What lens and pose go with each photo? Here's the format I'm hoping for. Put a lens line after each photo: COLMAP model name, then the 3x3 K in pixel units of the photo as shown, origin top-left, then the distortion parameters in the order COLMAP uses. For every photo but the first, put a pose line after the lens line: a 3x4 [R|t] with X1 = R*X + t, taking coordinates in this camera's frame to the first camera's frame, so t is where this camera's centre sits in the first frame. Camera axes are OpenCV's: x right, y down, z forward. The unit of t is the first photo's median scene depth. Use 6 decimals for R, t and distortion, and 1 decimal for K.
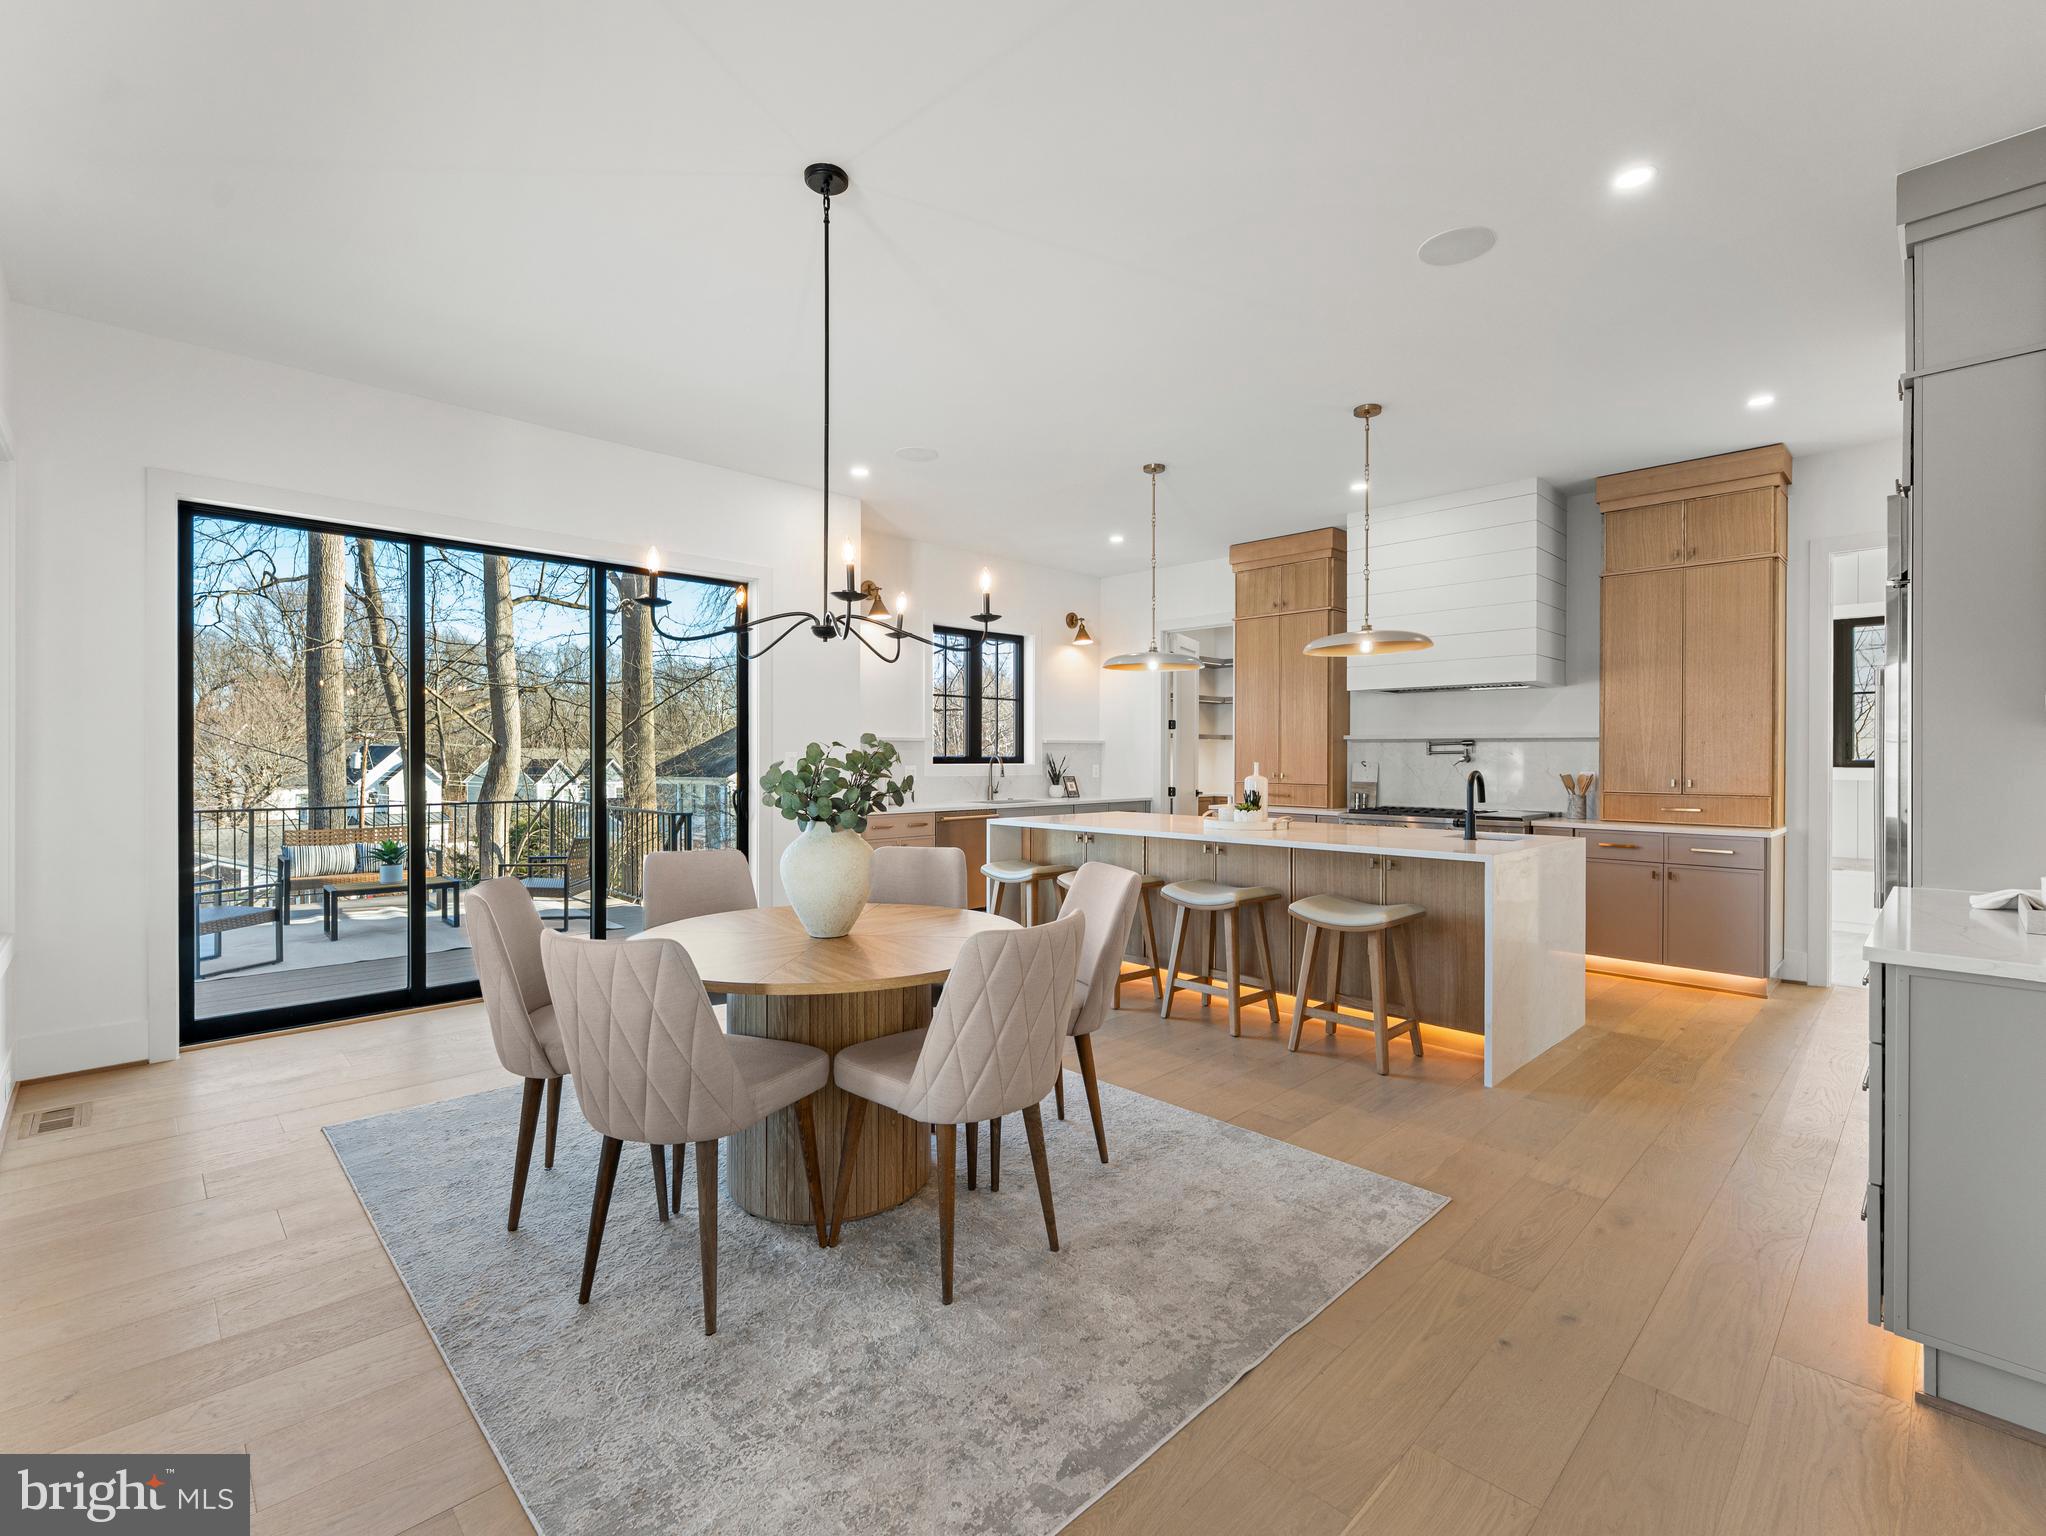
lens RADIAL K [[922.7, 0, 1023.5], [0, 922.7, 764.1], [0, 0, 1]] dist [0.000874, -0.000195]
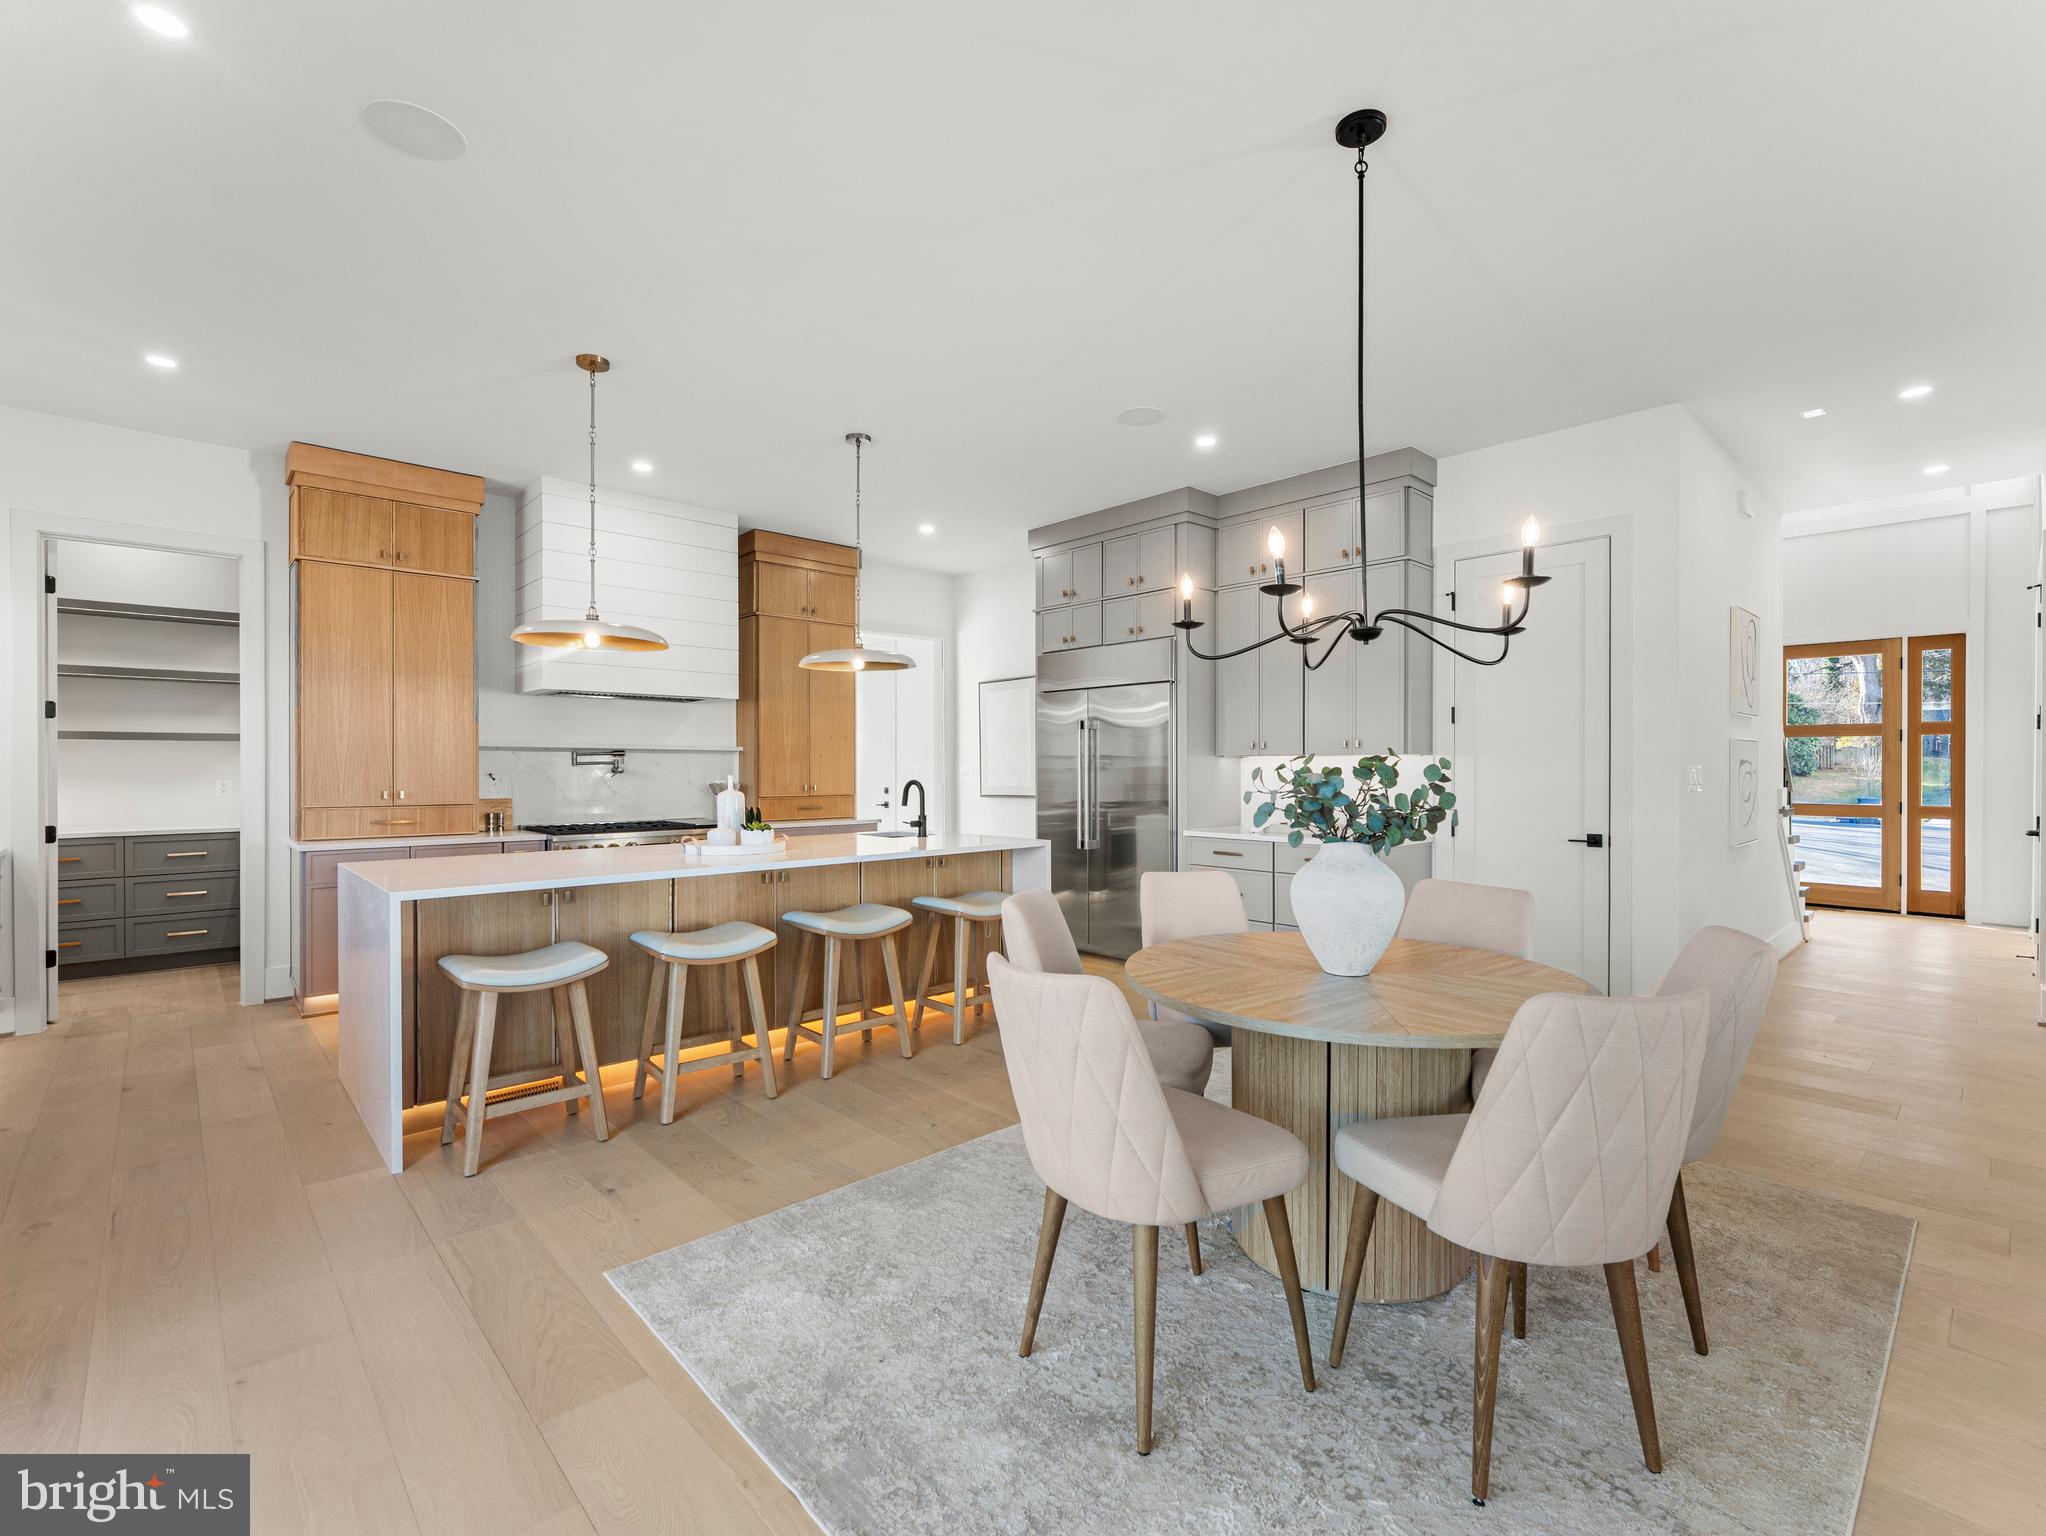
lens RADIAL K [[923.6, 0, 1022.5], [0, 923.6, 768.6], [0, 0, 1]] dist [-0.000185, -0.000361]
pose [[0.025887, -0.003430, 0.999659, -0.458959], [0.010275, 0.999942, 0.003165, -0.005453], [-0.999612, 0.010189, 0.025921, 0.535175]]
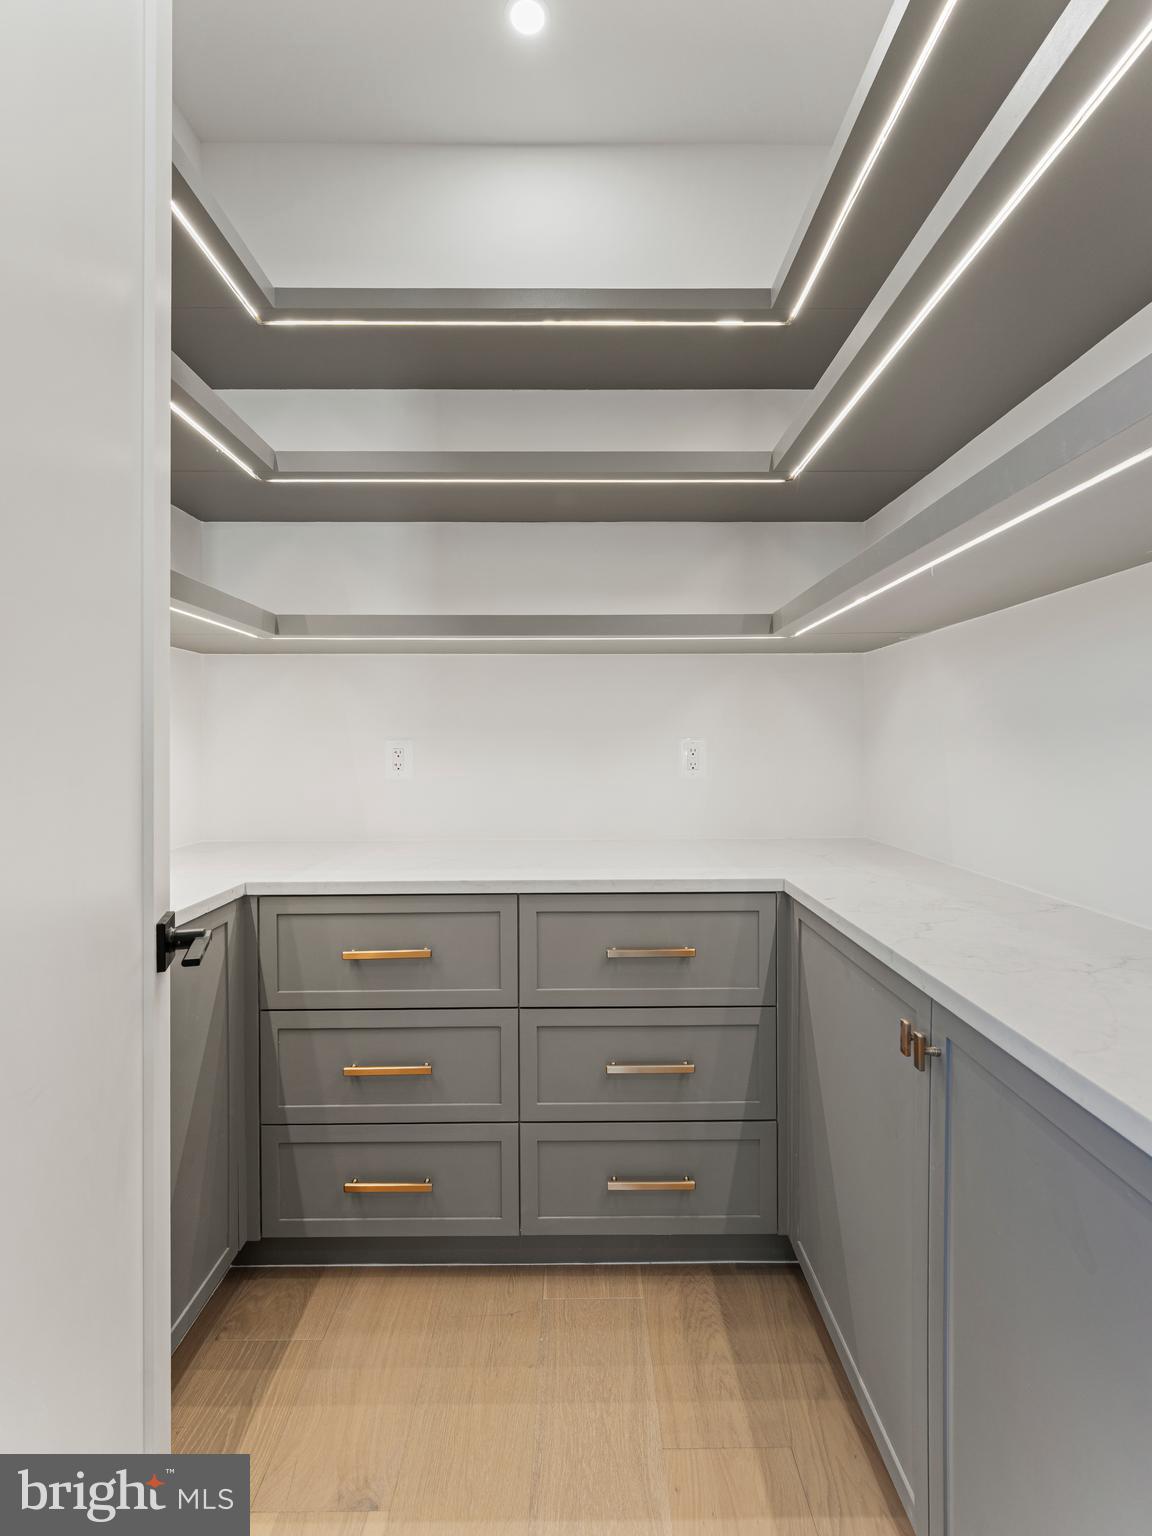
lens RADIAL K [[692.7, 0, 576.0], [0, 692.7, 768.0], [0, 0, 1]] dist [0.000874, -0.000195]
pose [[0.697963, -0.030108, 0.715501, 0.219178], [0.011352, 0.999455, 0.030983, 0.003403], [-0.716044, -0.013502, 0.697925, 1.210913]]
